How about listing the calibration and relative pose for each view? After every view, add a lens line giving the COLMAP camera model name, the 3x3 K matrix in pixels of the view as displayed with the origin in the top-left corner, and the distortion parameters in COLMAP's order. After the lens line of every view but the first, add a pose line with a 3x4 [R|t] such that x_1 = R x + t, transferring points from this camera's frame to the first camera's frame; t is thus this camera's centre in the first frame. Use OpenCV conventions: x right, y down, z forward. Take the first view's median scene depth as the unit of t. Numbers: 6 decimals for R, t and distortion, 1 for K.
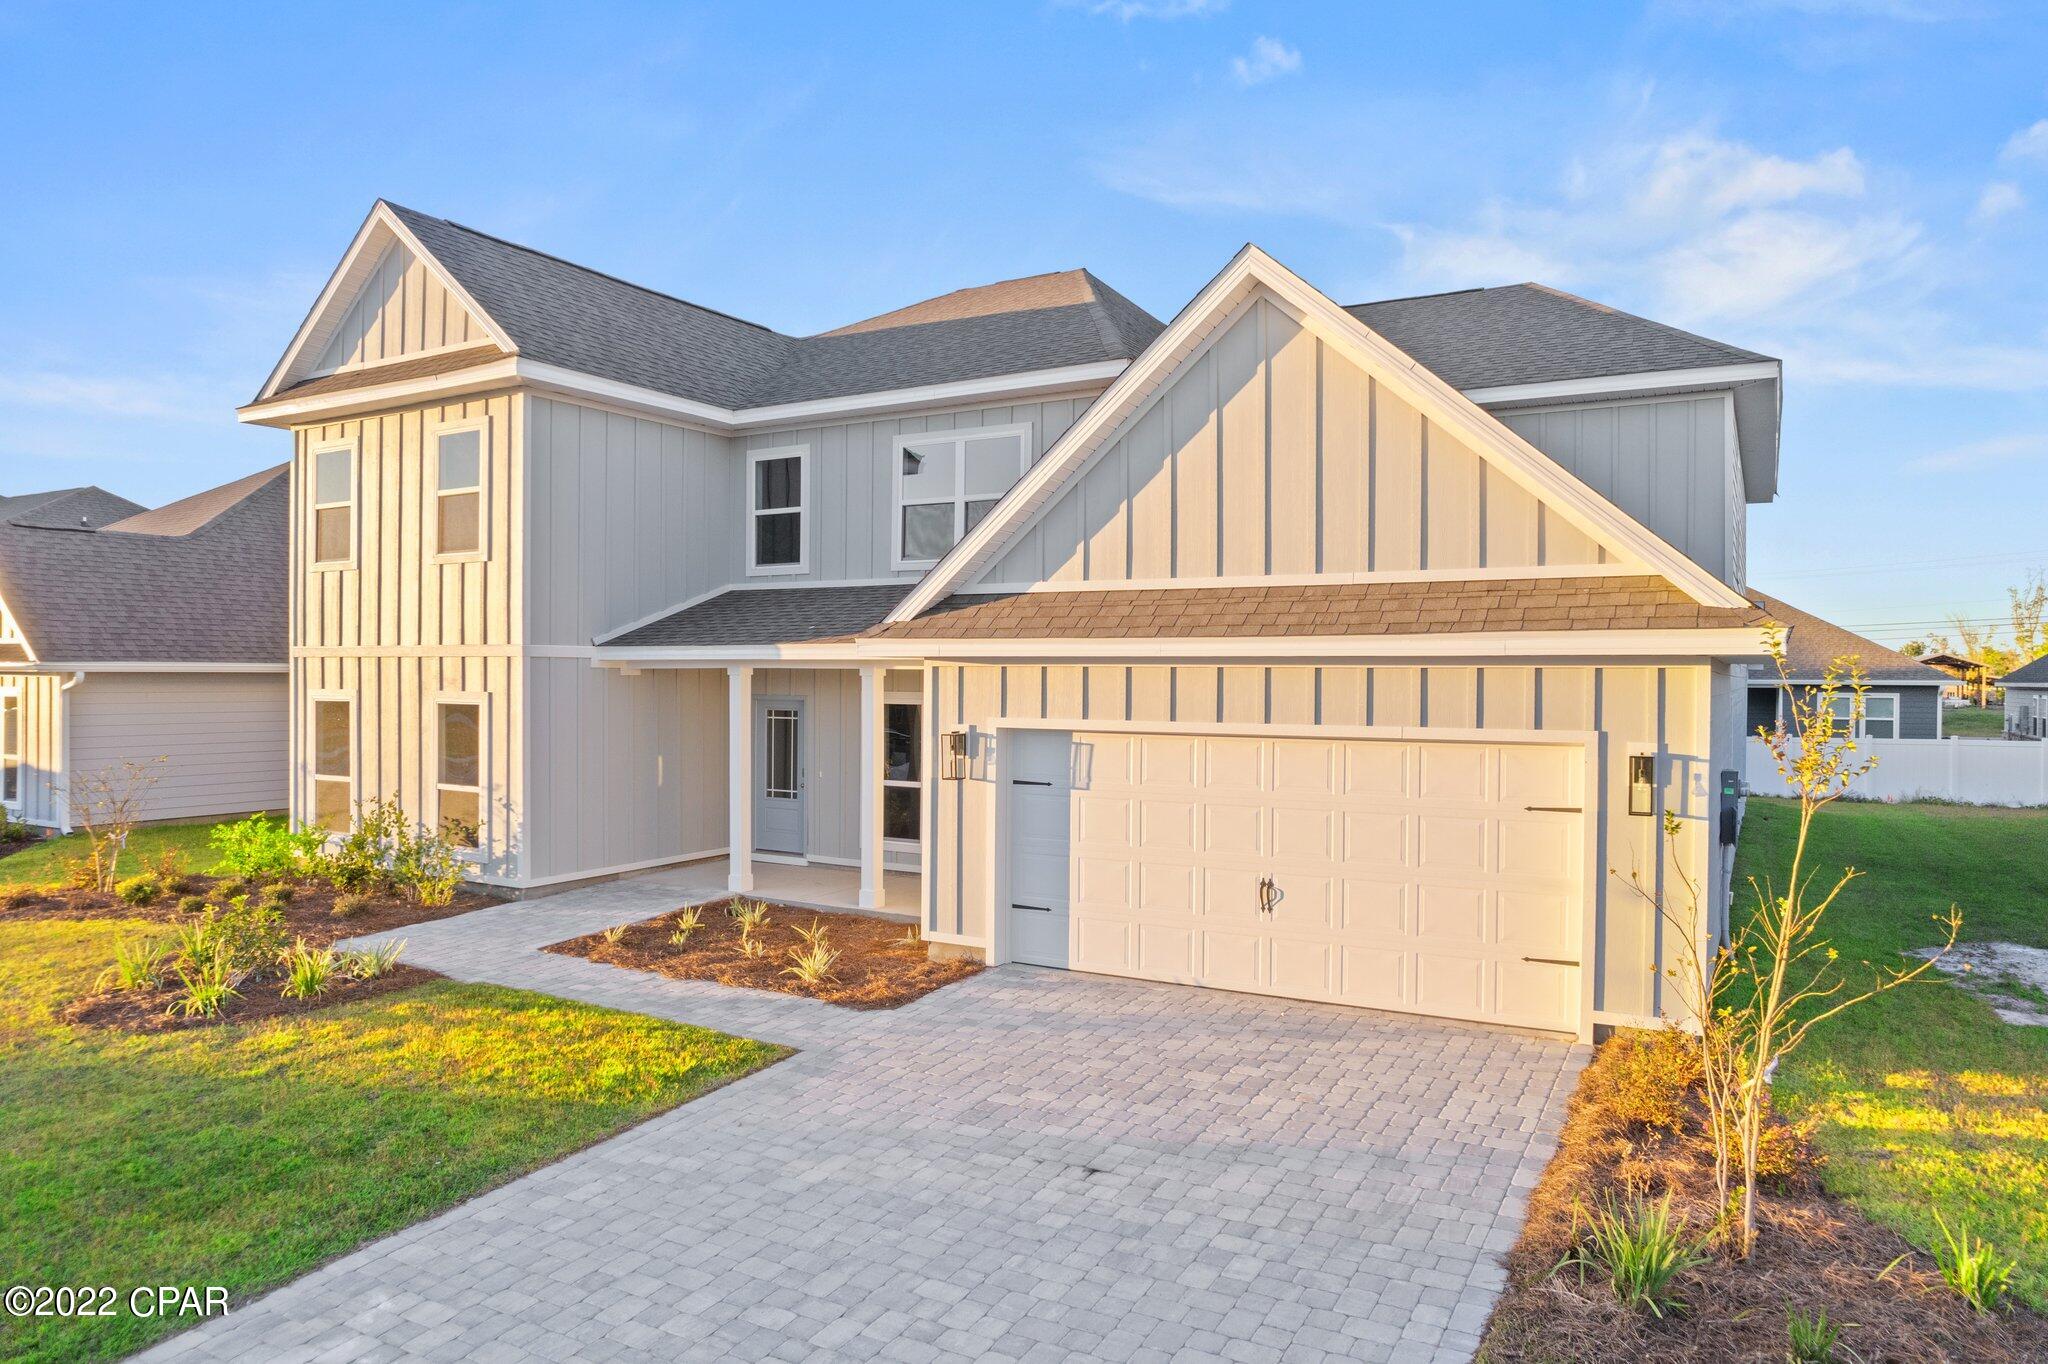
lens RADIAL K [[1282.1, 0, 1030.3], [0, 1282.1, 673.4], [0, 0, 1]] dist [-0.043767, 0.028582]
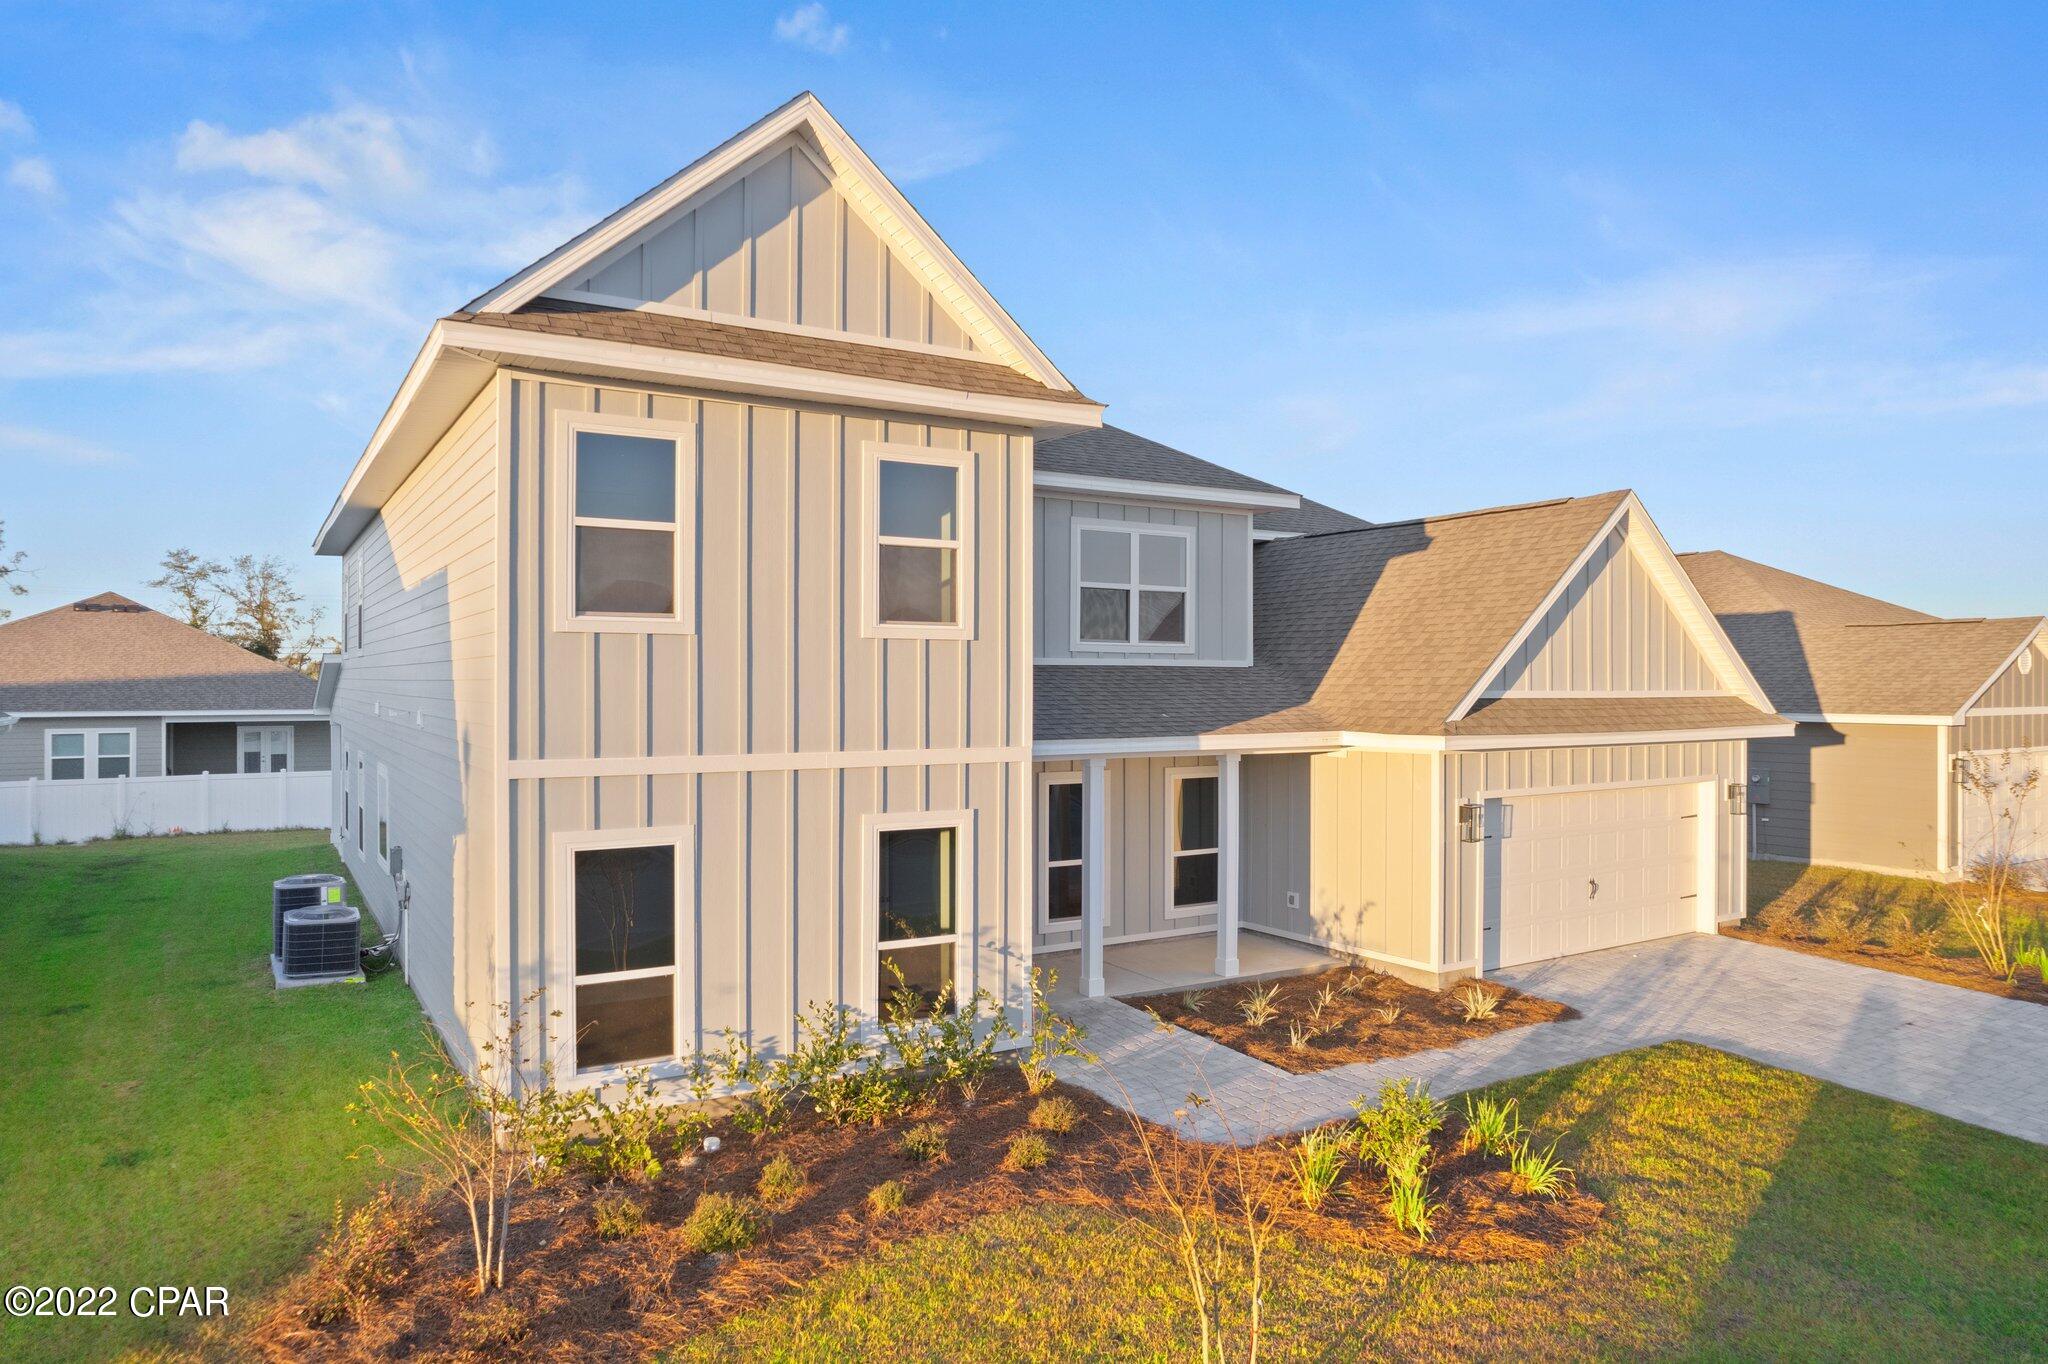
lens RADIAL K [[1282.1, 0, 1014.3], [0, 1282.1, 681.3], [0, 0, 1]] dist [-0.043767, 0.028582]
pose [[0.488503, -0.004290, 0.872552, -1.409916], [0.001928, 0.999991, 0.003837, -0.085339], [-0.872560, -0.000192, 0.488507, 0.770009]]
